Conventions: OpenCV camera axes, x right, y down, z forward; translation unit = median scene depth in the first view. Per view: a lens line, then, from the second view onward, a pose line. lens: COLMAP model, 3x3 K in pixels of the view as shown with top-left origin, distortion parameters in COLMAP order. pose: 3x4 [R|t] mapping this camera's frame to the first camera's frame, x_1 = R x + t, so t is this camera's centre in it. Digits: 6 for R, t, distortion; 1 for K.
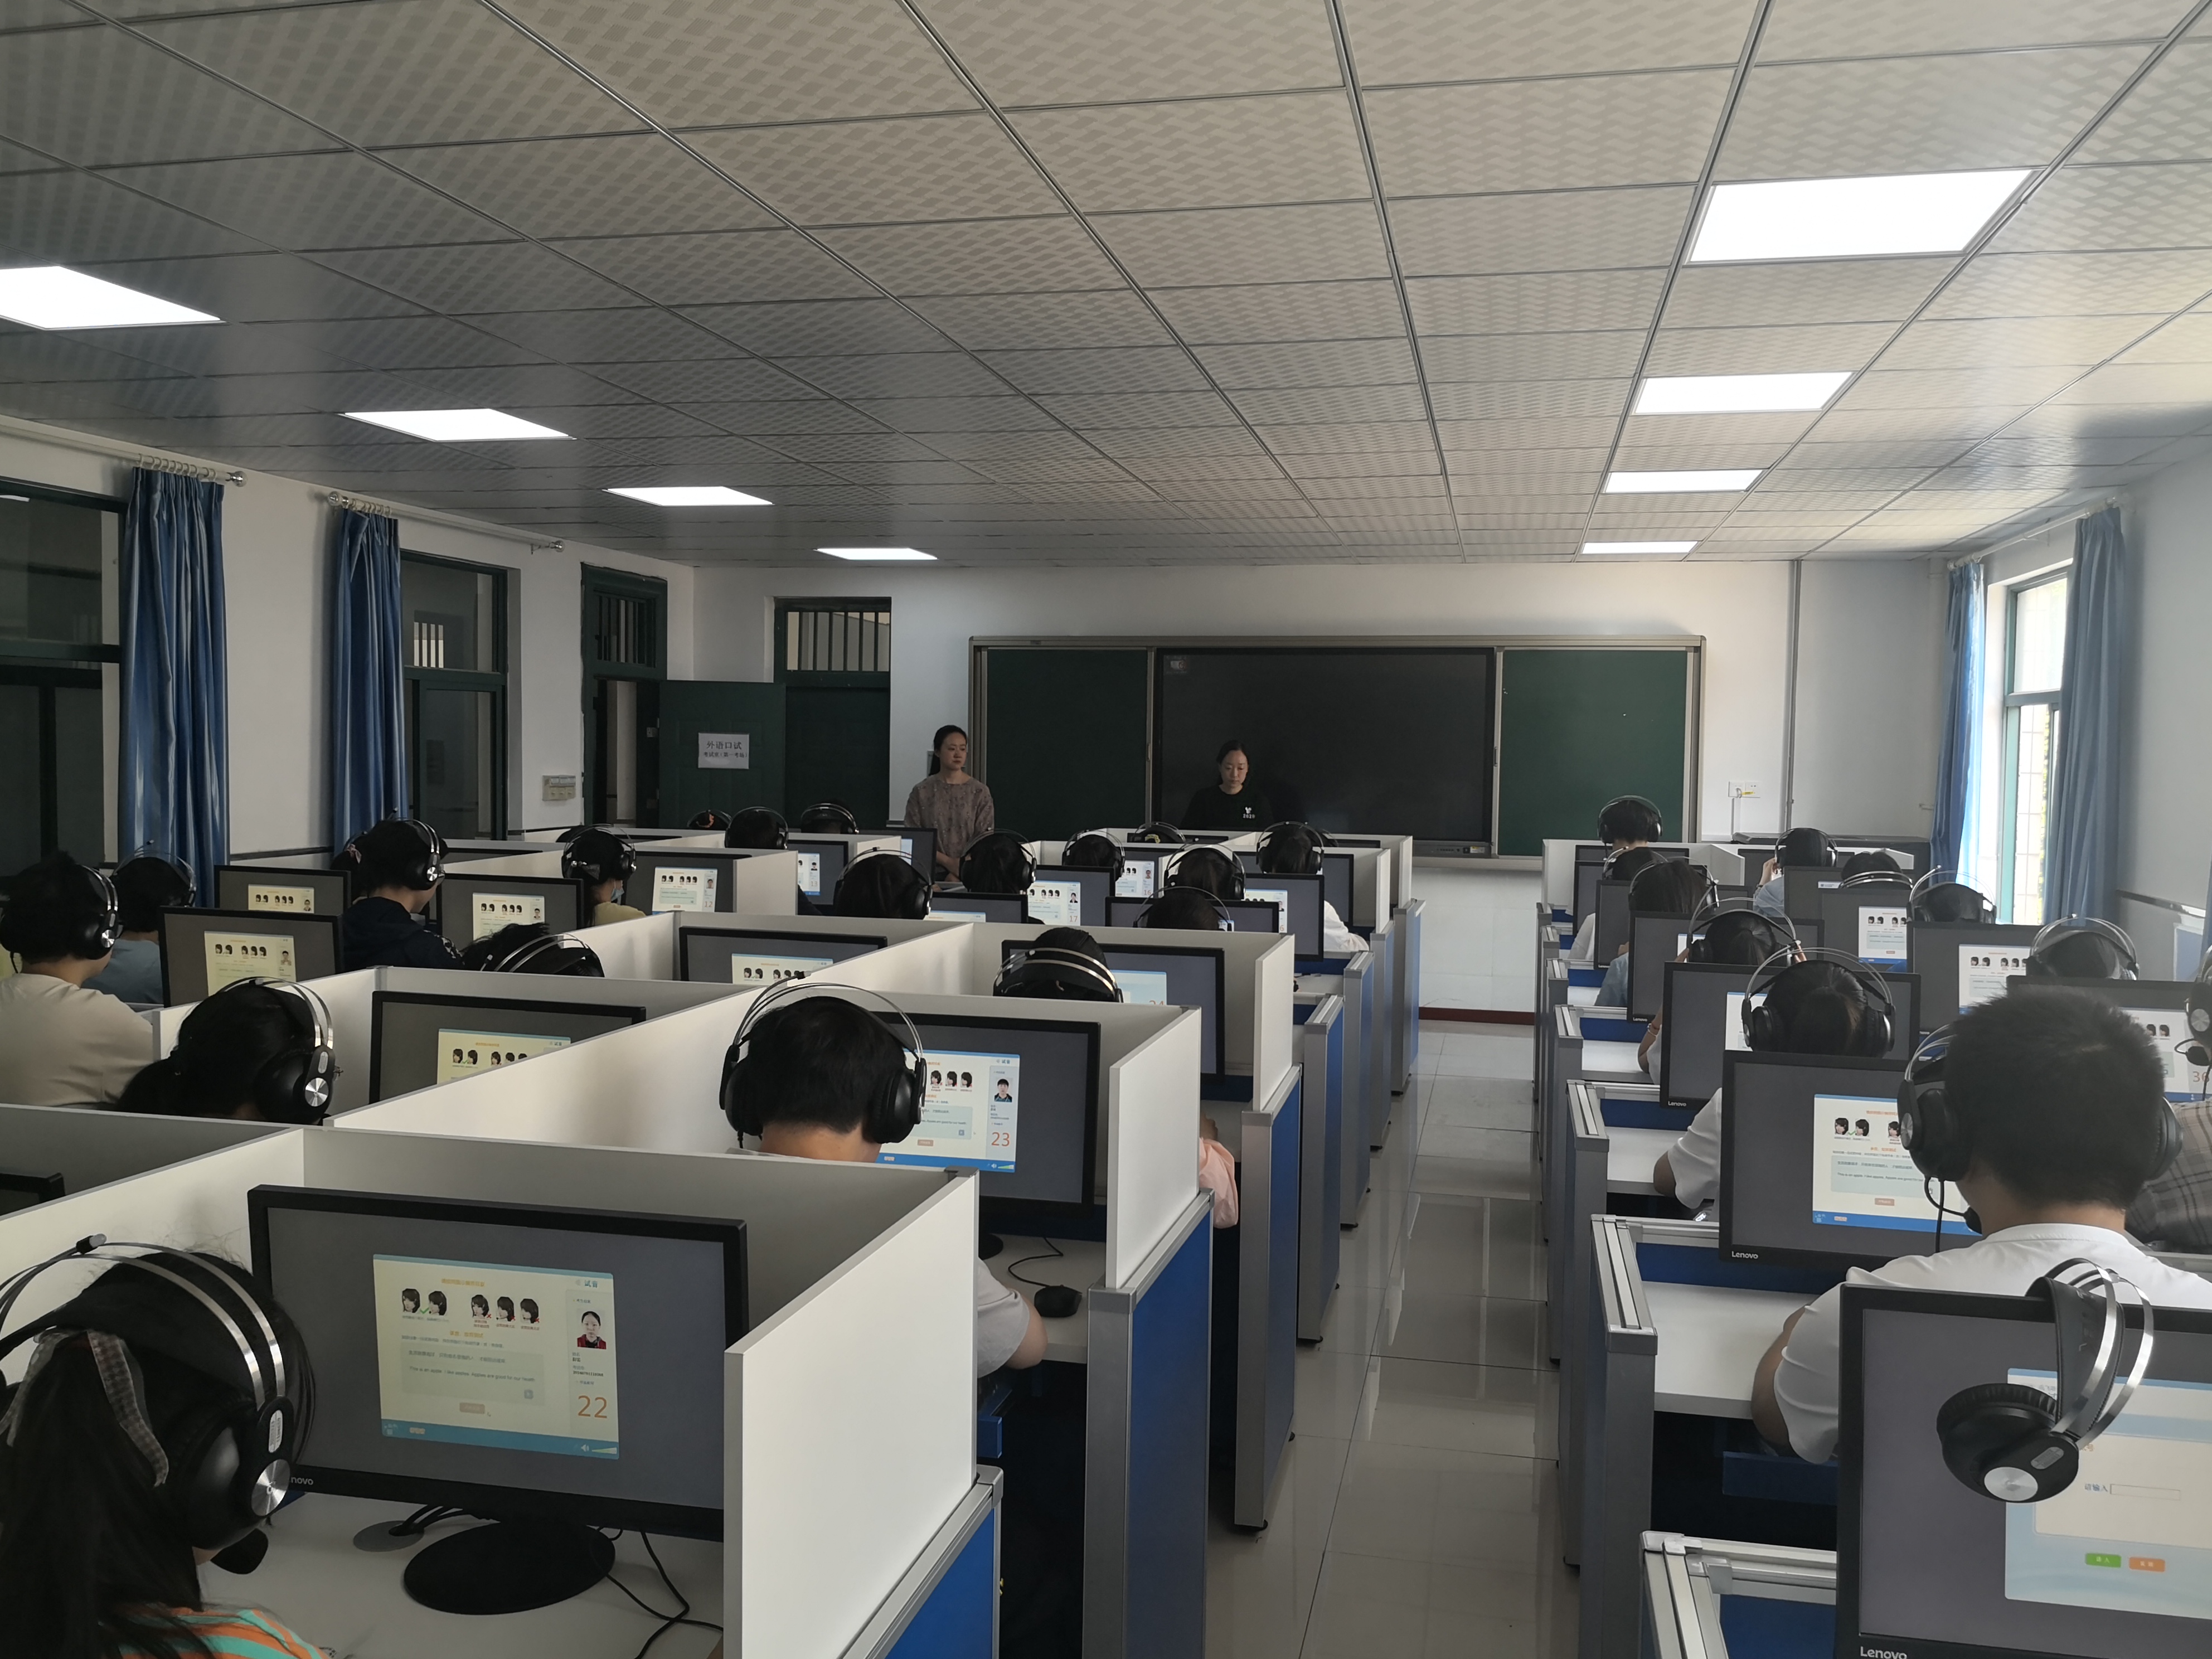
lens RADIAL K [[1963.2, 0, 1106.0], [0, 1963.2, 829.5], [0, 0, 1]] dist [0.194416, -0.000756]
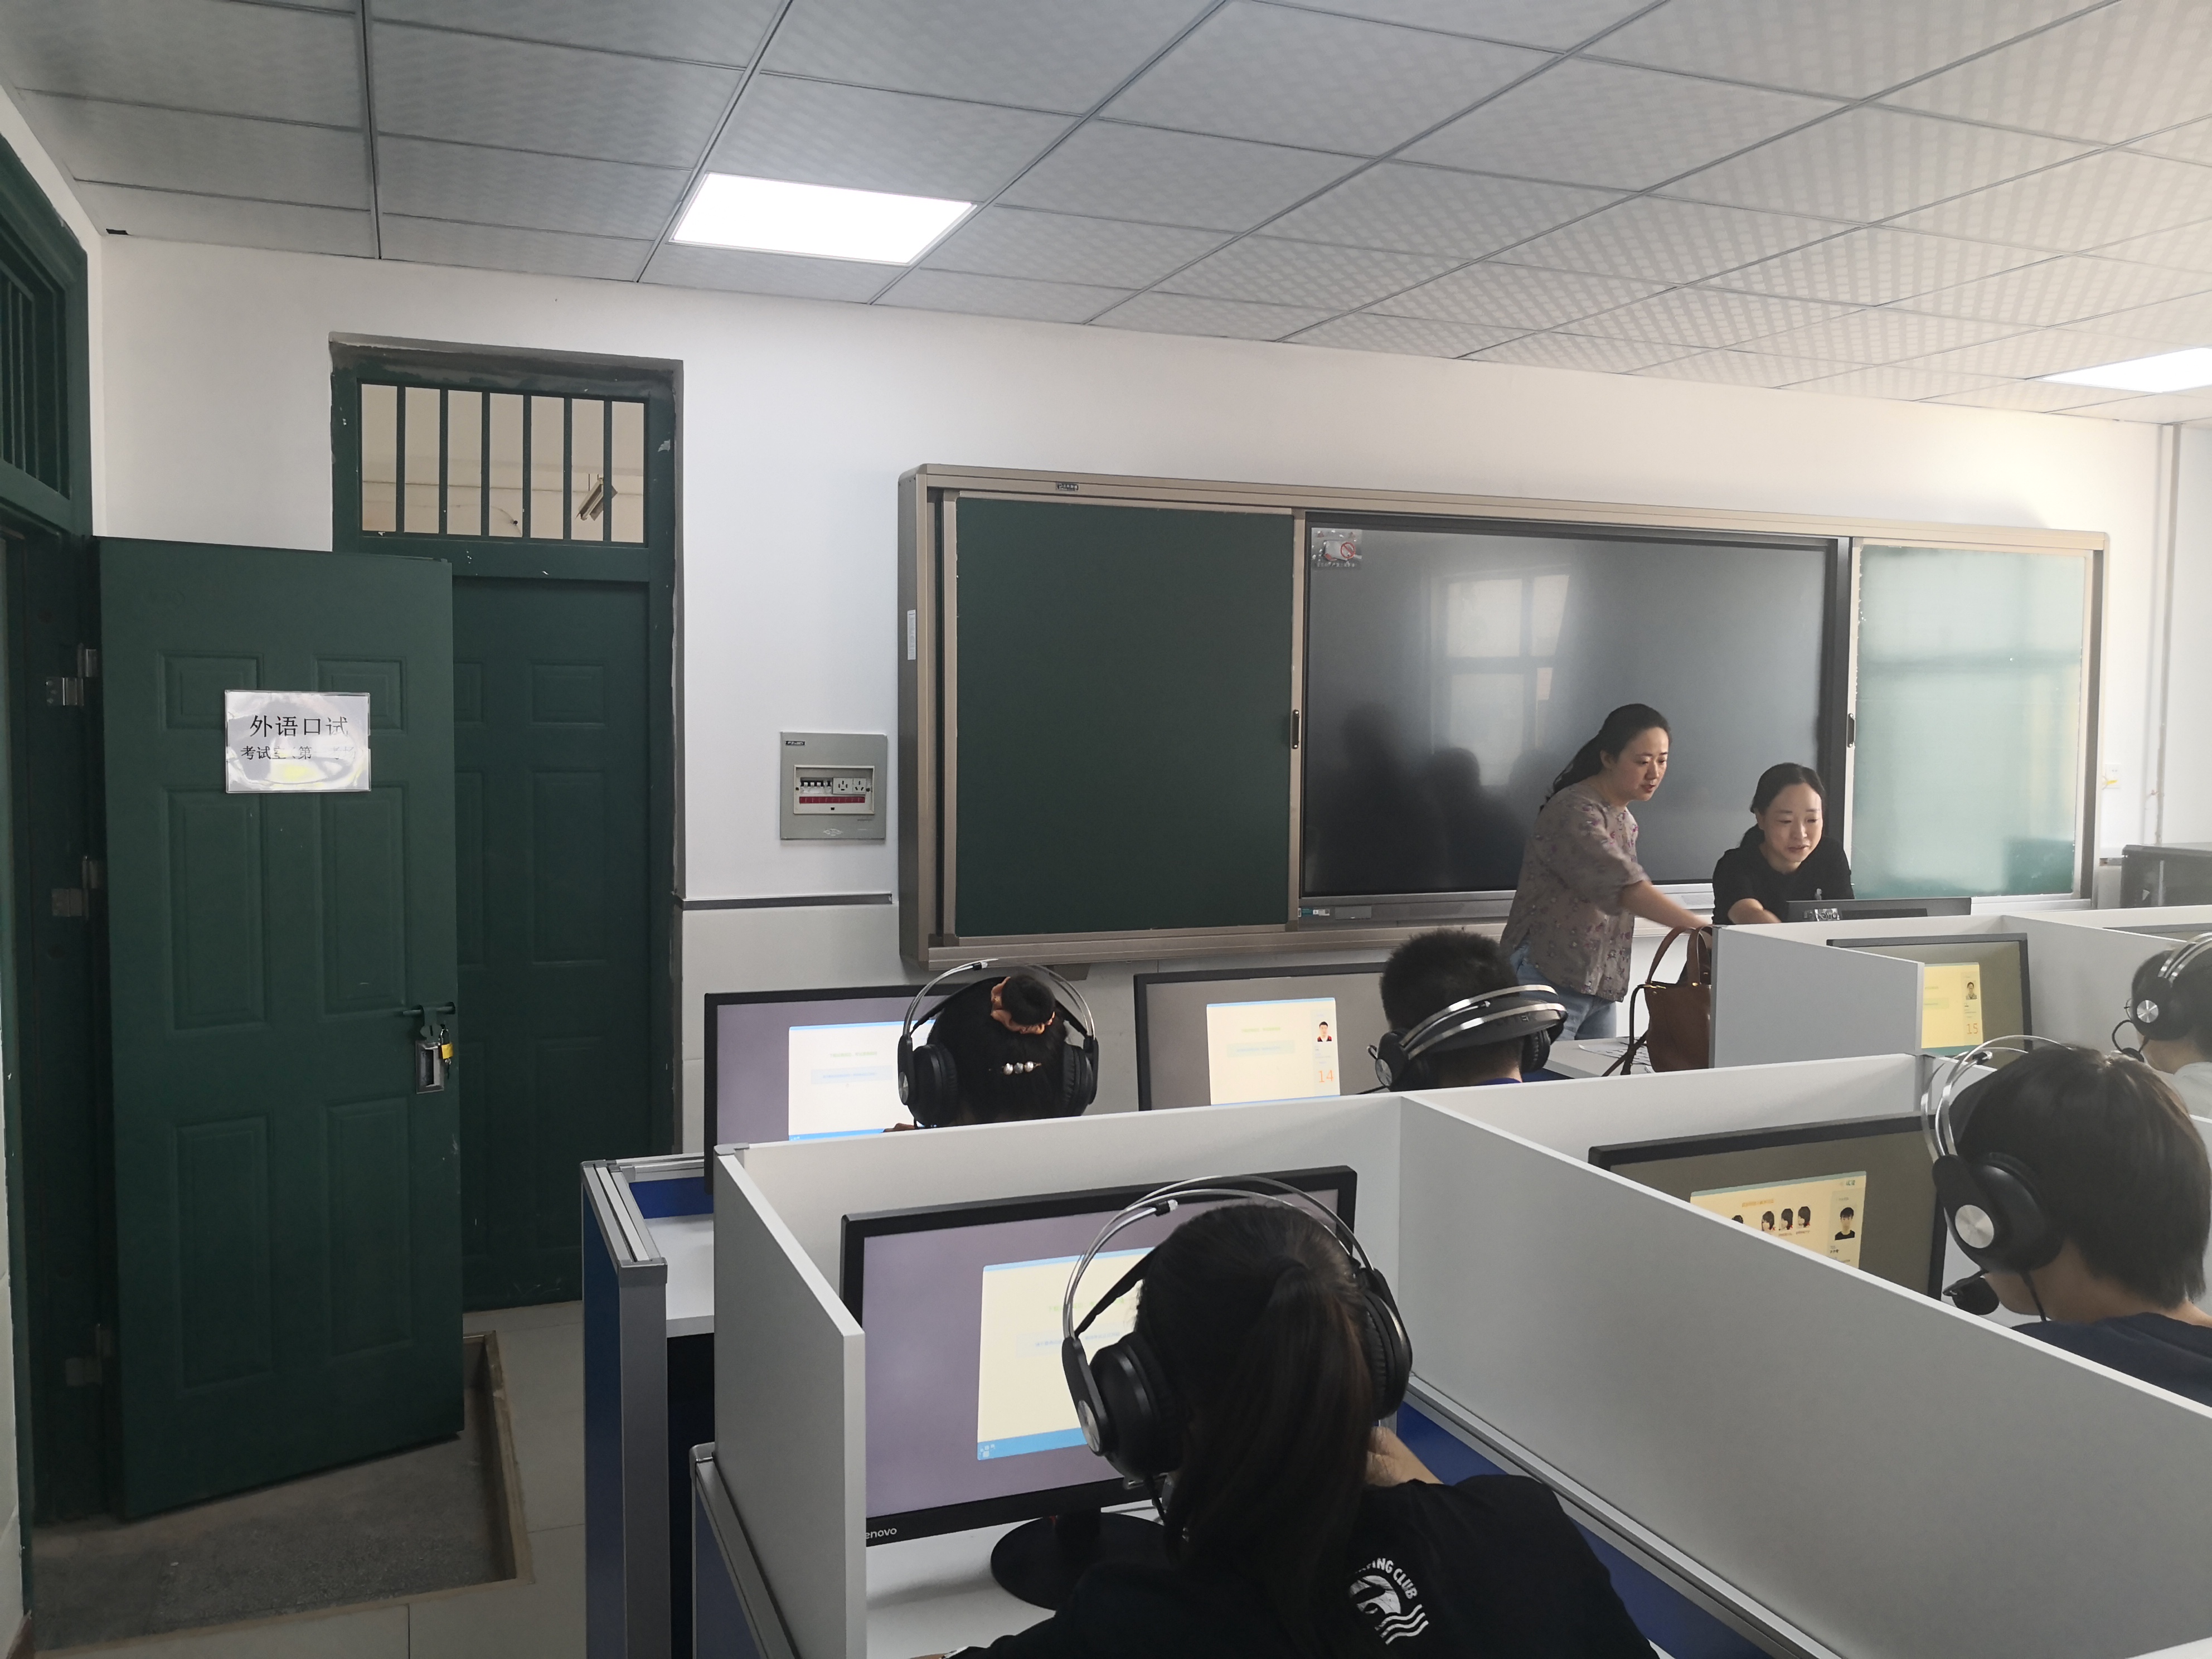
lens RADIAL K [[1787.9, 0, 1106.0], [0, 1787.9, 829.5], [0, 0, 1]] dist [0.000276, -0.001673]
pose [[0.836706, -0.044007, 0.545882, -0.237434], [0.030145, 0.998956, 0.034328, -0.029061], [-0.546822, -0.012267, 0.837159, 0.621639]]
